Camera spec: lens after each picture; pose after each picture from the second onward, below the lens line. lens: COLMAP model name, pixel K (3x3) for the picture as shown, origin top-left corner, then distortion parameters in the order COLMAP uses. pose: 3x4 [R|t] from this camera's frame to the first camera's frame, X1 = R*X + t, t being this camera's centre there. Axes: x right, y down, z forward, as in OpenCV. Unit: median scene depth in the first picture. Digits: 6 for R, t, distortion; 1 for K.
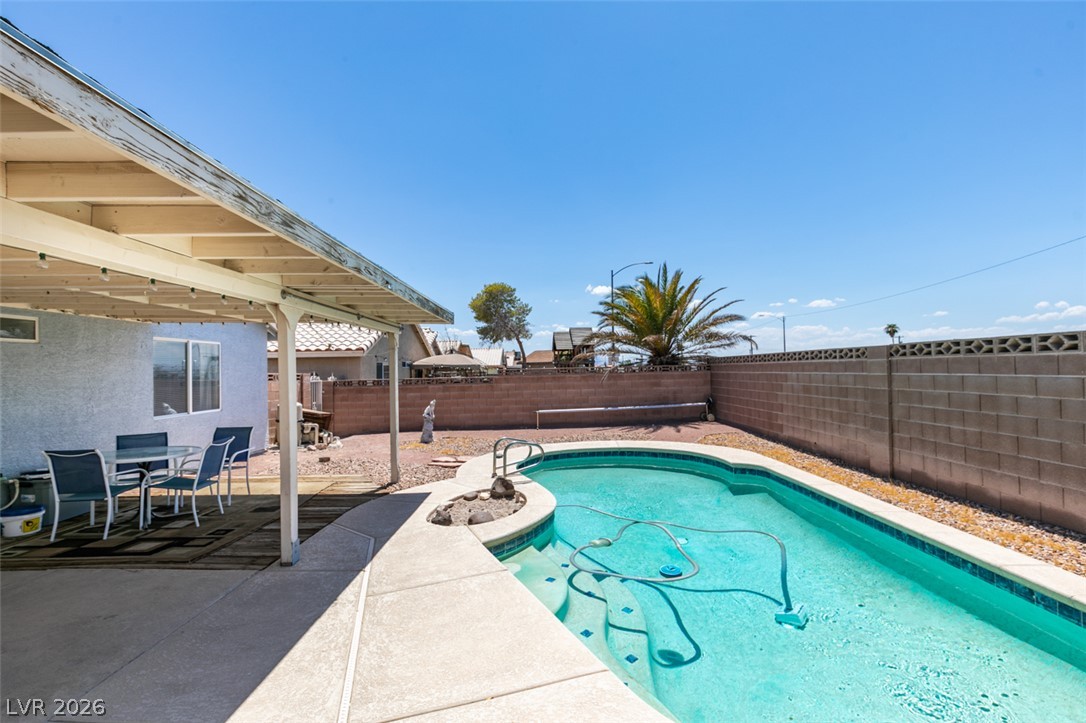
lens RADIAL K [[486.7, 0, 542.7], [0, 486.7, 364.9], [0, 0, 1]] dist [0.005598, -0.002663]
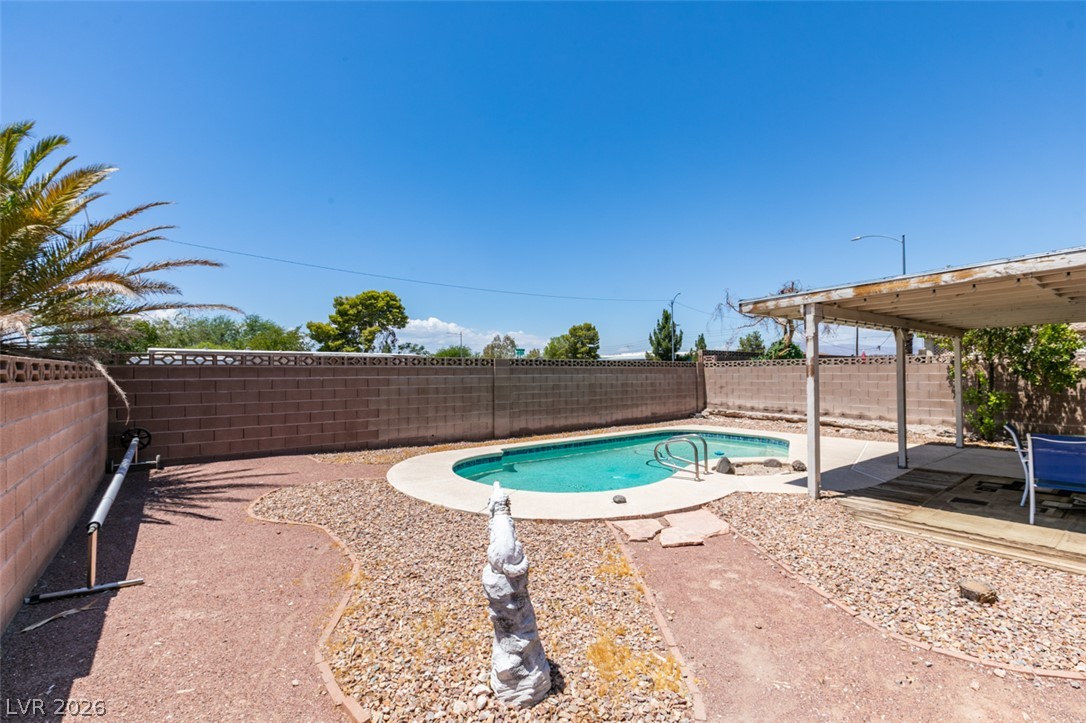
lens RADIAL K [[486.7, 0, 539.6], [0, 486.7, 370.1], [0, 0, 1]] dist [0.005598, -0.002663]
pose [[-0.588035, 0.026048, 0.808416, -0.594295], [0.008875, 0.999629, -0.025753, 0.036266], [-0.808786, -0.007969, -0.588048, 1.582232]]
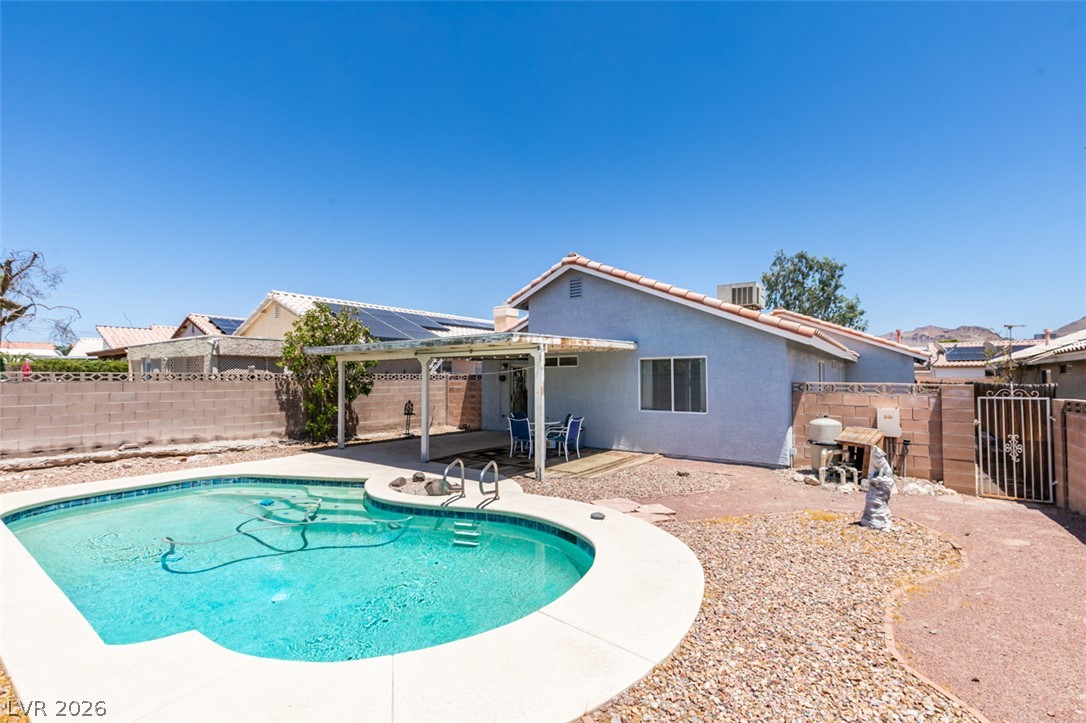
lens RADIAL K [[486.7, 0, 542.2], [0, 486.7, 366.3], [0, 0, 1]] dist [0.005598, -0.002663]
pose [[-0.605951, -0.000876, -0.795502, 0.531354], [0.020380, 0.999654, -0.016625, -0.009938], [0.795241, -0.026286, -0.605723, 1.462208]]
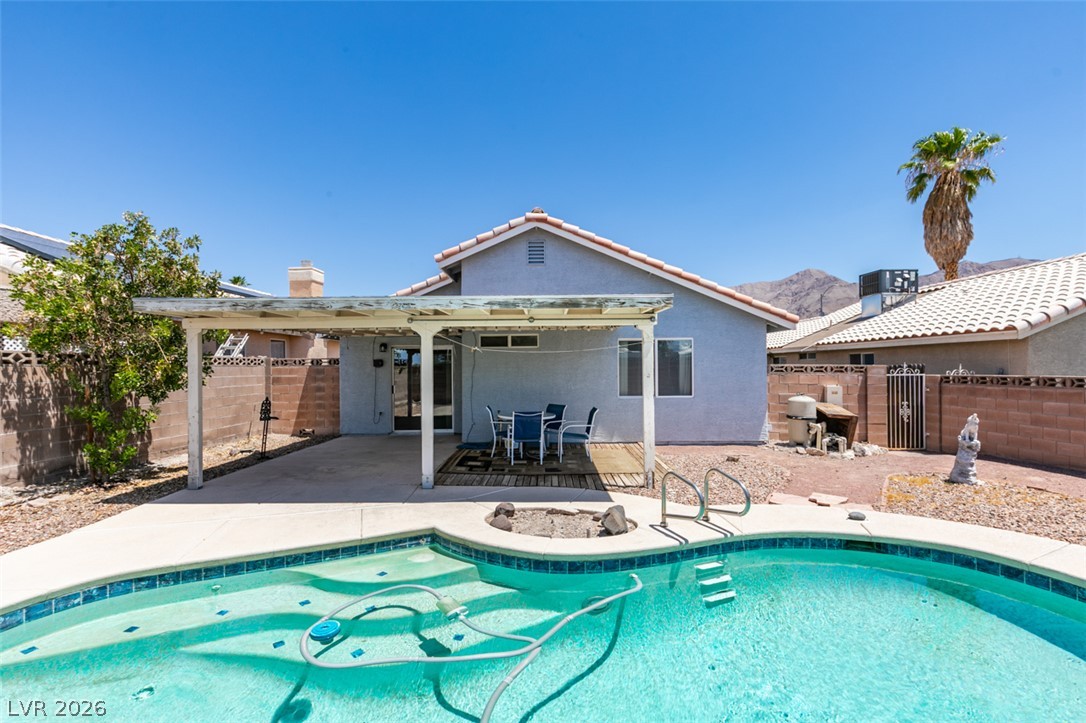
lens RADIAL K [[486.7, 0, 538.1], [0, 486.7, 372.2], [0, 0, 1]] dist [0.005598, -0.002663]
pose [[-0.018219, 0.028343, -0.999432, 0.520020], [0.016415, 0.999472, 0.028045, -0.003988], [0.999699, -0.015894, -0.018675, 0.687301]]
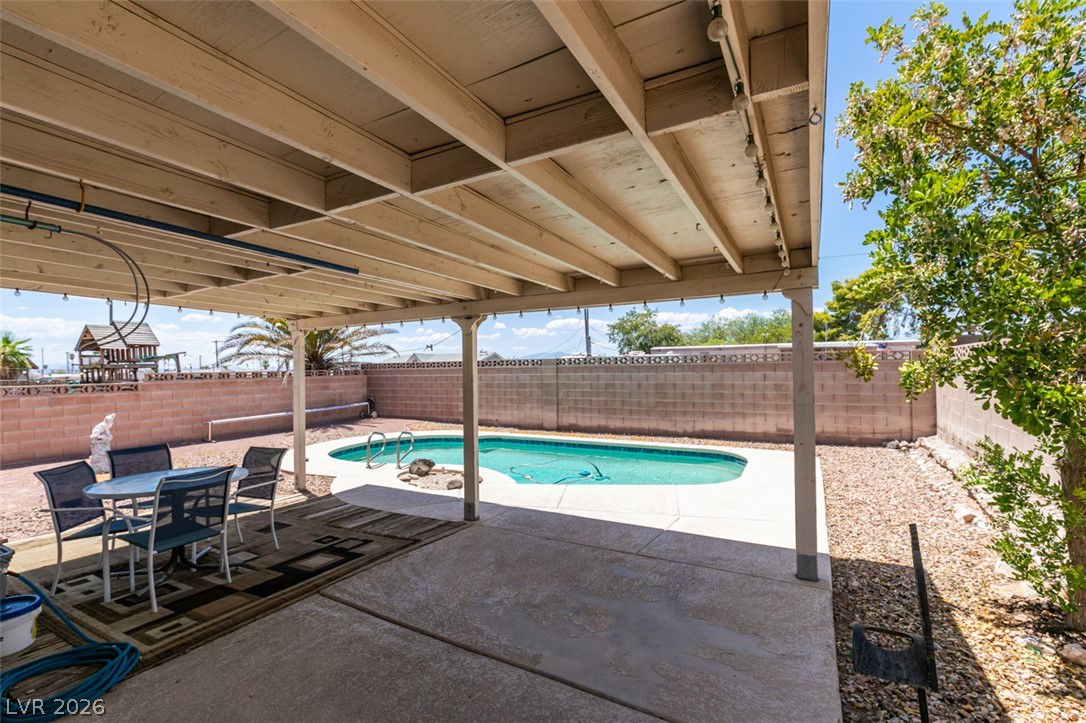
lens RADIAL K [[486.7, 0, 543.1], [0, 486.7, 369.7], [0, 0, 1]] dist [0.005598, -0.002663]
pose [[0.498747, 0.008517, 0.866706, -0.754383], [-0.002417, 0.999961, -0.008436, 0.014747], [-0.866744, 0.002113, 0.498748, 0.105704]]
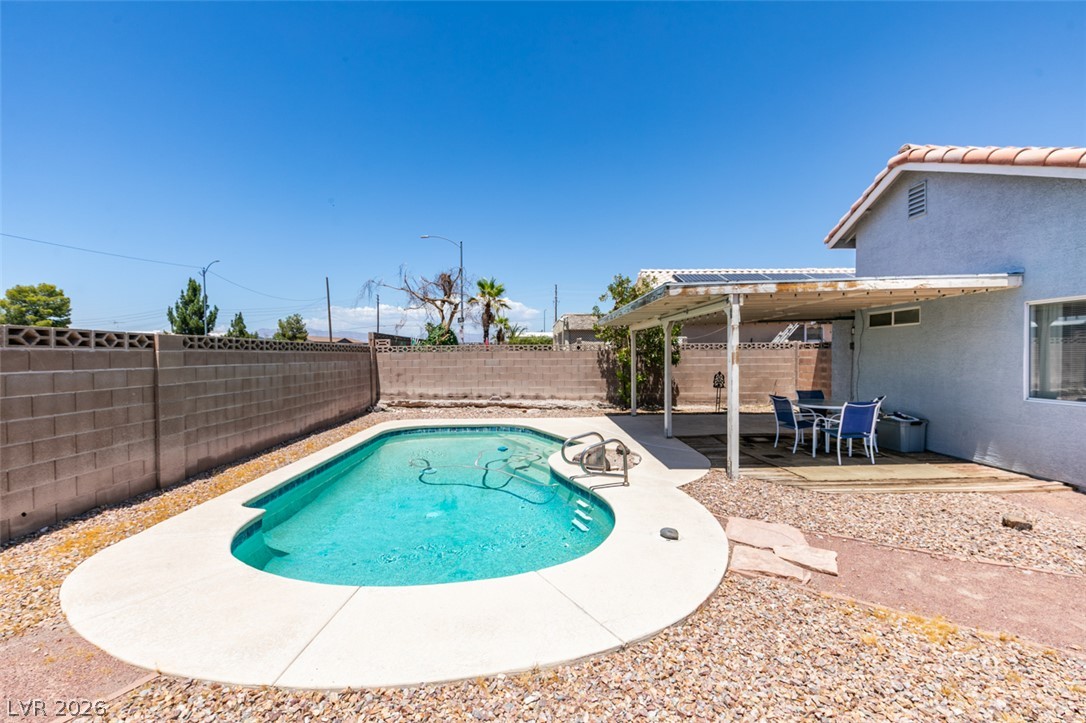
lens RADIAL K [[486.7, 0, 541.6], [0, 486.7, 365.6], [0, 0, 1]] dist [0.005598, -0.002663]
pose [[-0.999674, 0.025162, -0.004337, 0.033272], [0.025101, 0.999592, 0.013618, 0.016972], [0.004678, 0.013504, -0.999898, 1.590286]]
